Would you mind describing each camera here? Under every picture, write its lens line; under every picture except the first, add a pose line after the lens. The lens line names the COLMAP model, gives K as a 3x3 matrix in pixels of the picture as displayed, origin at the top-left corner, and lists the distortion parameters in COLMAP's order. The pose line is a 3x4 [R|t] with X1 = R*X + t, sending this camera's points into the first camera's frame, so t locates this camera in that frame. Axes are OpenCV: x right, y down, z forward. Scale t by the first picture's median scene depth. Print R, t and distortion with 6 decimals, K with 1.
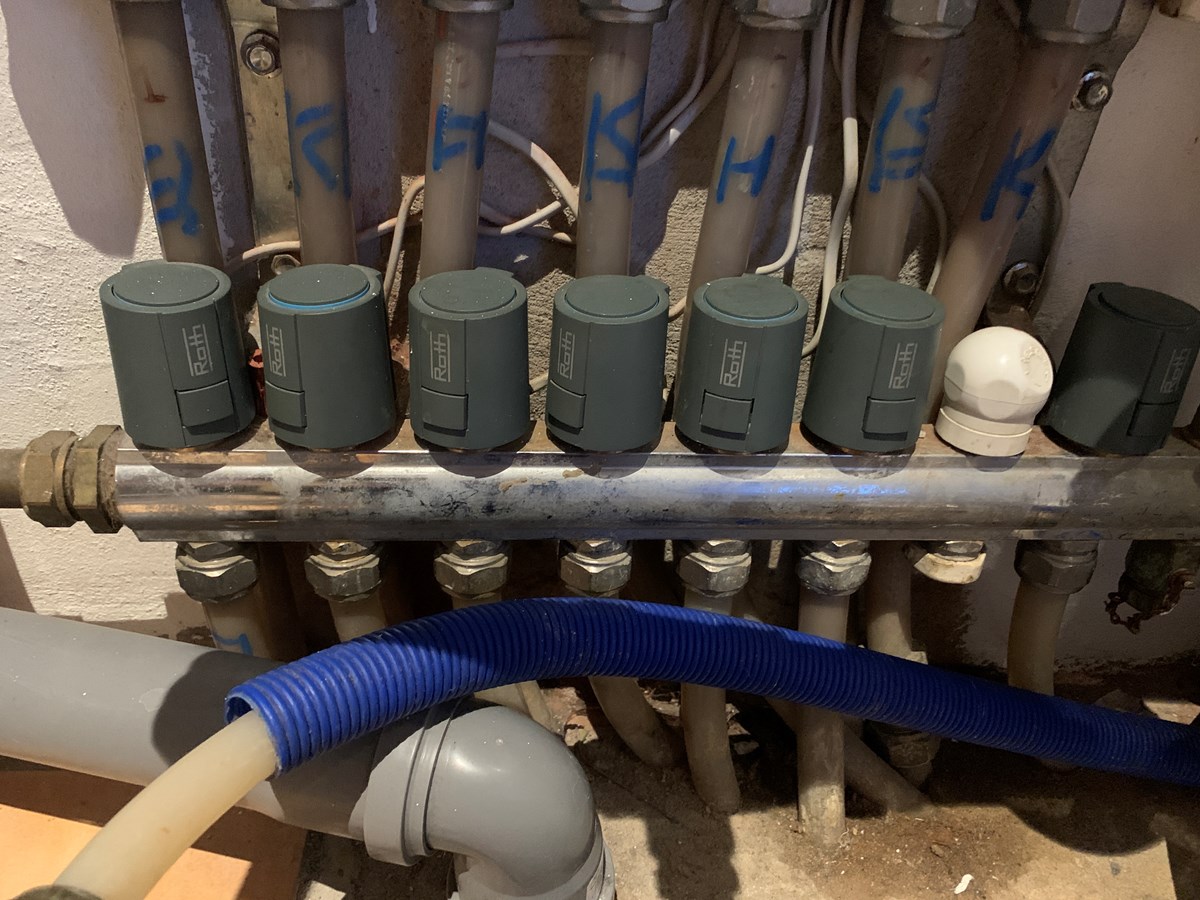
lens RADIAL K [[912.5, 0, 606.0], [0, 912.5, 445.5], [0, 0, 1]] dist [0.068163, -0.143234]
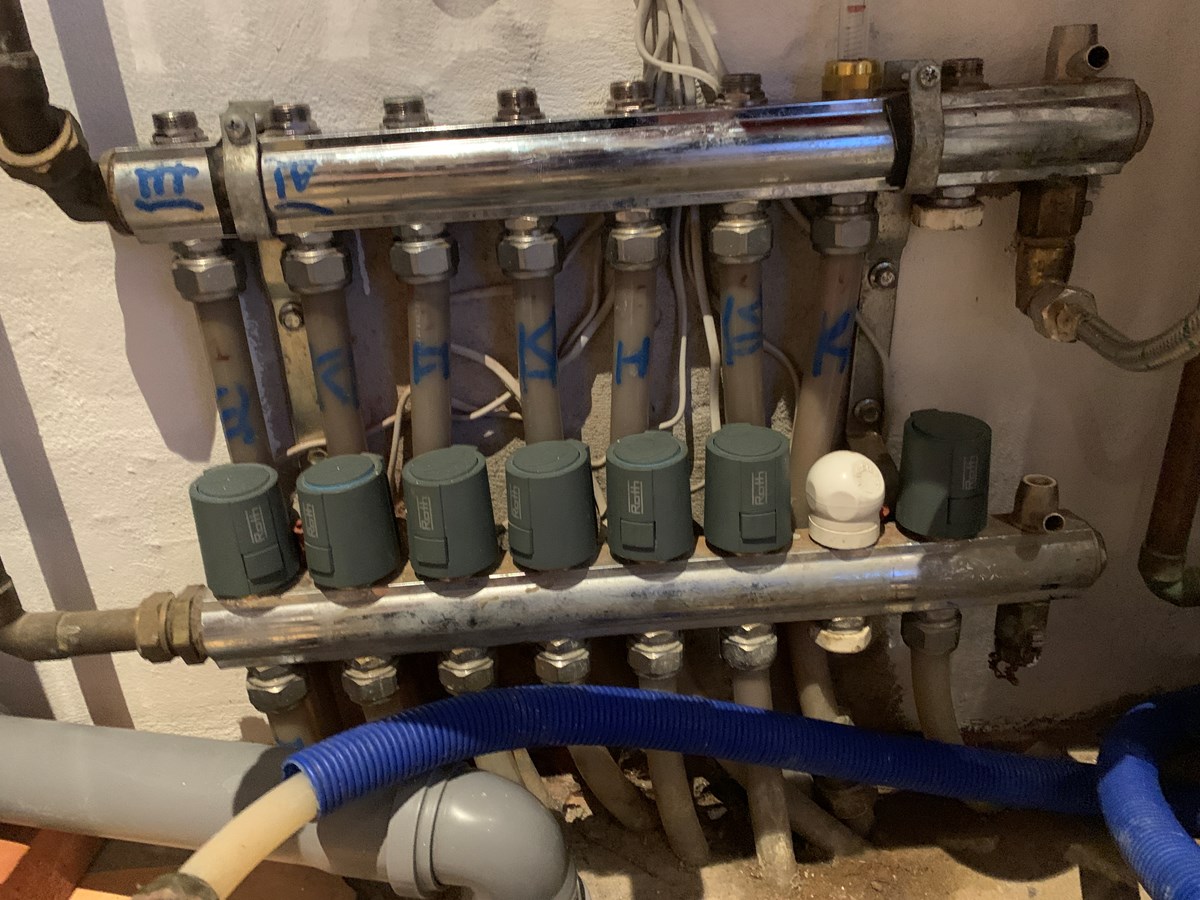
lens RADIAL K [[912.5, 0, 606.0], [0, 912.5, 445.5], [0, 0, 1]] dist [0.068163, -0.143234]
pose [[0.993778, -0.096375, -0.055829, 0.162803], [0.087408, 0.985513, -0.145344, 0.025885], [0.069028, 0.139560, 0.987805, -0.339630]]
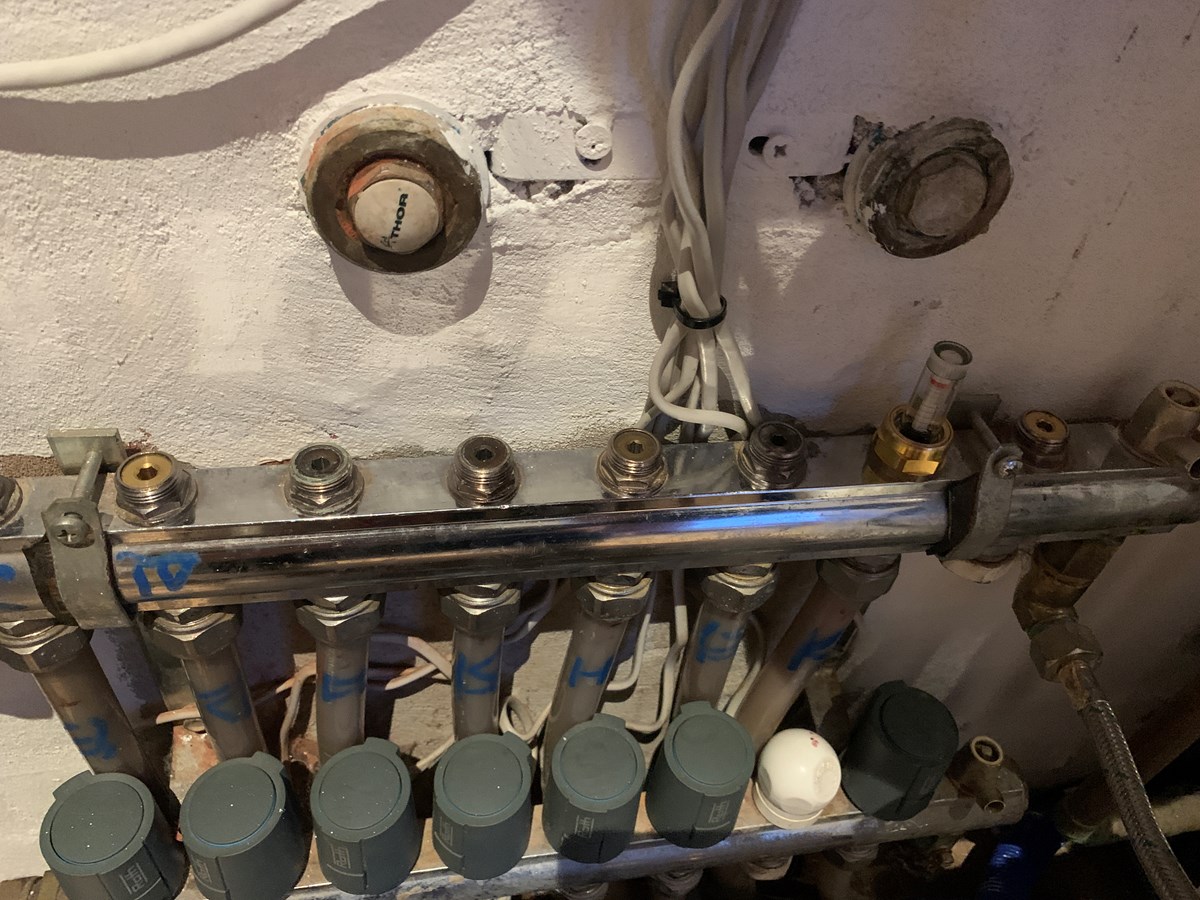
lens RADIAL K [[901.2, 0, 600.0], [0, 901.2, 450.0], [0, 0, 1]] dist [0.001689, 0.000583]
pose [[0.994989, -0.034728, 0.093763, 0.058229], [0.014848, 0.978667, 0.204915, -0.756802], [-0.098879, -0.202496, 0.974278, -0.073464]]
